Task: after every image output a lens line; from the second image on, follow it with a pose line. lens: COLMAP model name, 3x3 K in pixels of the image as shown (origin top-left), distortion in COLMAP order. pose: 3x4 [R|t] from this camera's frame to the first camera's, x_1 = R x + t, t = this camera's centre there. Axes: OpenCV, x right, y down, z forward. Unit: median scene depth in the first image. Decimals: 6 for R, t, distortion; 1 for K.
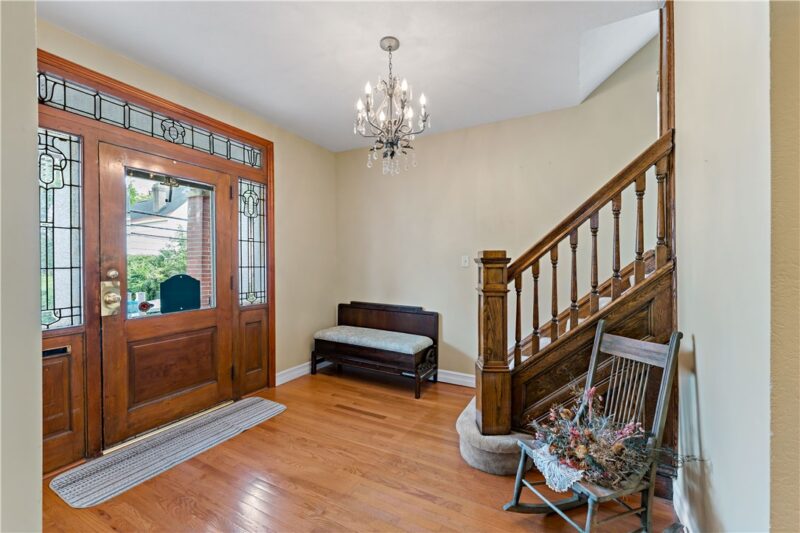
lens RADIAL K [[322.0, 0, 398.5], [0, 322.0, 262.2], [0, 0, 1]] dist [0.000579, 0.000028]
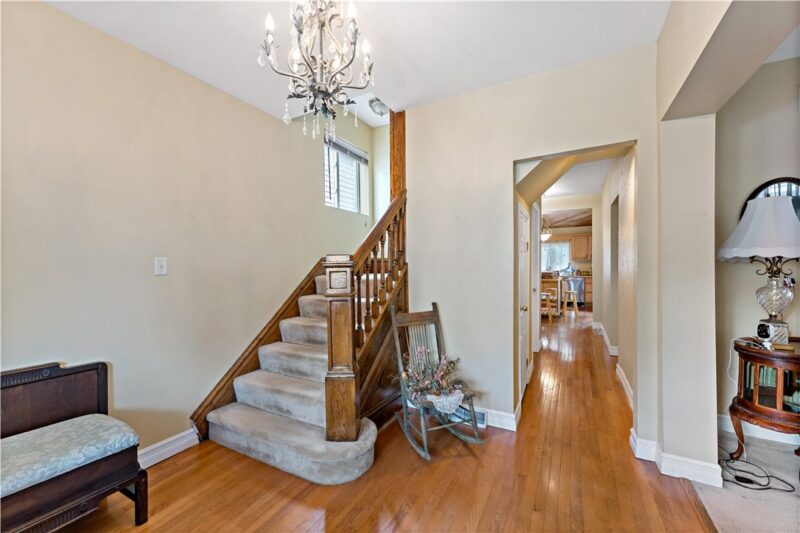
lens RADIAL K [[322.0, 0, 398.5], [0, 322.0, 262.2], [0, 0, 1]] dist [0.000579, 0.000028]
pose [[0.004381, 0.006511, 0.999969, -0.439940], [0.008313, 0.999944, -0.006548, -0.003736], [-0.999956, 0.008341, 0.004326, 0.516101]]
